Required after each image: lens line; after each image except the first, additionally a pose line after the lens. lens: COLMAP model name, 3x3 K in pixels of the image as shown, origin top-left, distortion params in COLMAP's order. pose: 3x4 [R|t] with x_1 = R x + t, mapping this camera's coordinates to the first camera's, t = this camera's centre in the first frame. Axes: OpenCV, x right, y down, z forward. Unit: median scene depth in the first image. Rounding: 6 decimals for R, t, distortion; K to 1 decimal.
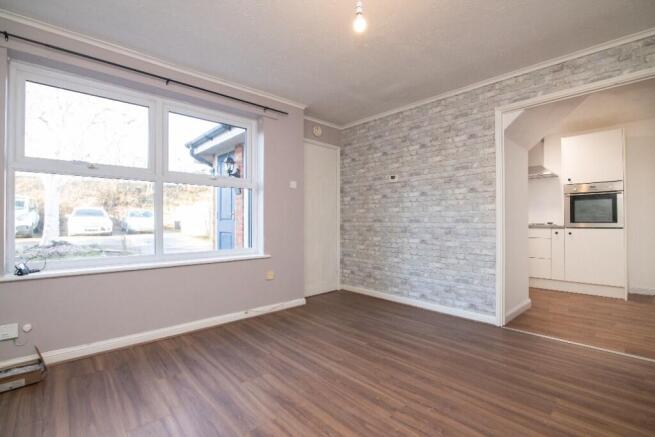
lens RADIAL K [[304.6, 0, 327.5], [0, 304.6, 218.5], [0, 0, 1]] dist [-0.017783, 0.001420]
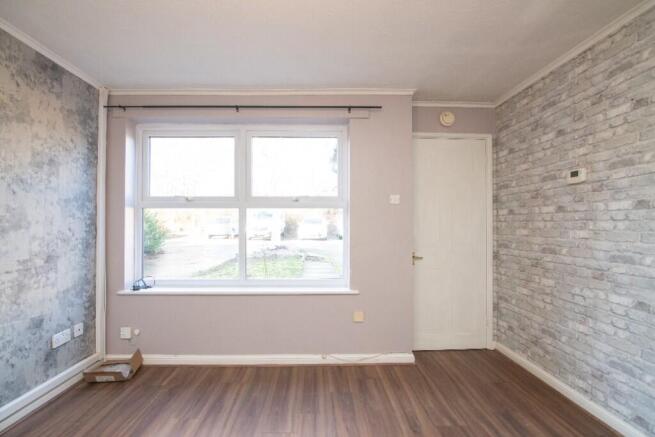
lens RADIAL K [[304.6, 0, 327.5], [0, 304.6, 218.5], [0, 0, 1]] dist [-0.017783, 0.001420]
pose [[0.744213, -0.010173, -0.667865, 0.248026], [0.006826, 0.999948, -0.007624, -0.055432], [0.667907, 0.001115, 0.744244, 0.311421]]
